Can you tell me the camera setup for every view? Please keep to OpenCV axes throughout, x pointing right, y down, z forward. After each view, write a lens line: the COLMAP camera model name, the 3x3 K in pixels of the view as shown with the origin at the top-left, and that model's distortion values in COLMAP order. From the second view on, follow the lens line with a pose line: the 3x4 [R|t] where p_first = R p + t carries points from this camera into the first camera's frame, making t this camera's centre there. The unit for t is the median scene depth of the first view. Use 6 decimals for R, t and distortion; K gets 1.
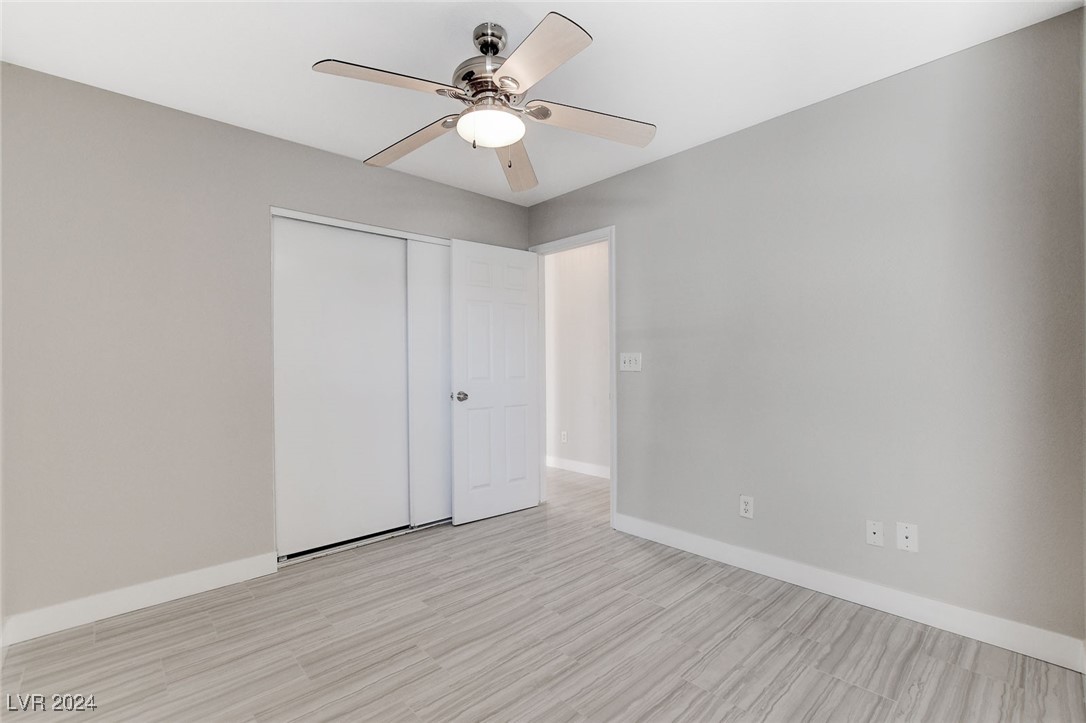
lens RADIAL K [[486.1, 0, 539.2], [0, 486.1, 362.1], [0, 0, 1]] dist [-0.016515, 0.000592]
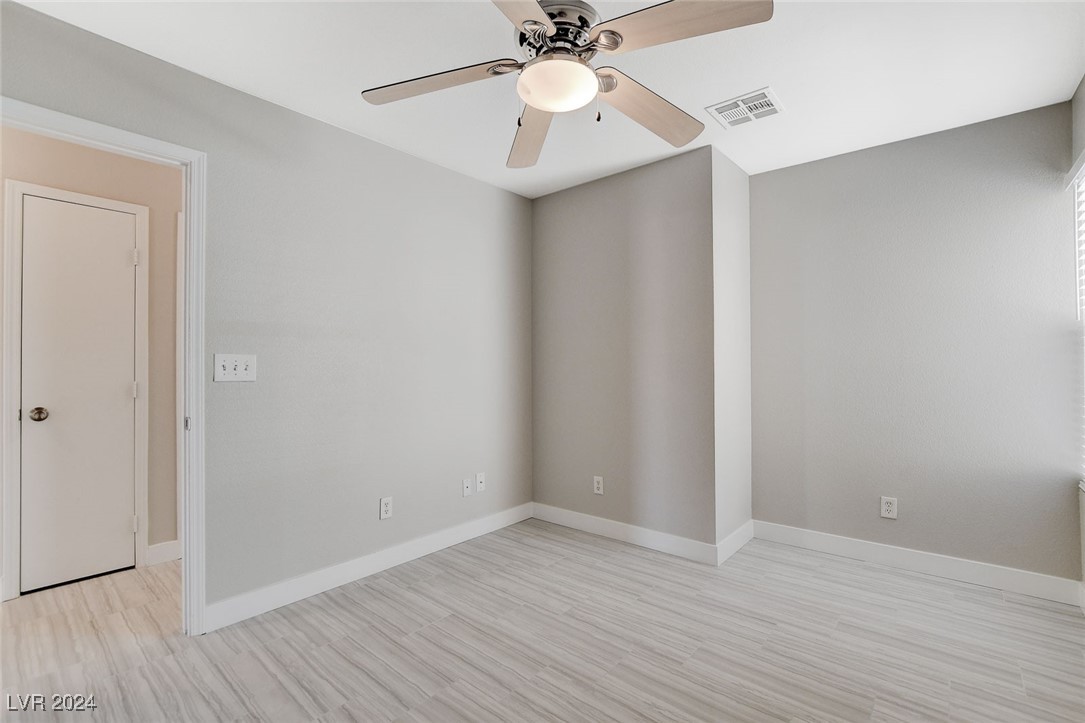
lens RADIAL K [[485.6, 0, 538.7], [0, 485.6, 362.1], [0, 0, 1]] dist [-0.016515, 0.000592]
pose [[-0.118592, 0.019787, 0.992746, -0.801423], [0.004754, 0.999801, -0.019360, 0.008895], [-0.992932, 0.002424, -0.118662, 0.986066]]
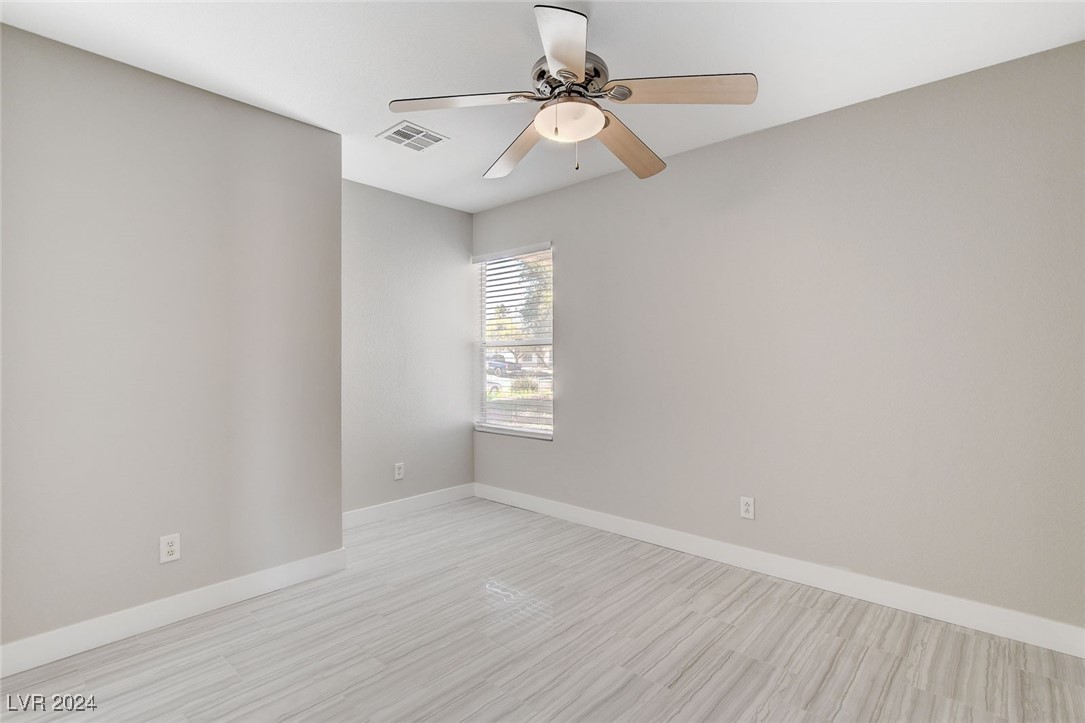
lens RADIAL K [[510.2, 0, 542.5], [0, 510.2, 361.5], [0, 0, 1]] dist [-0.001507, -0.000205]
pose [[-0.994560, 0.012100, -0.103461, 0.055586], [0.011881, 0.999926, 0.002728, -0.008488], [0.103486, 0.001484, -0.994630, 1.748629]]
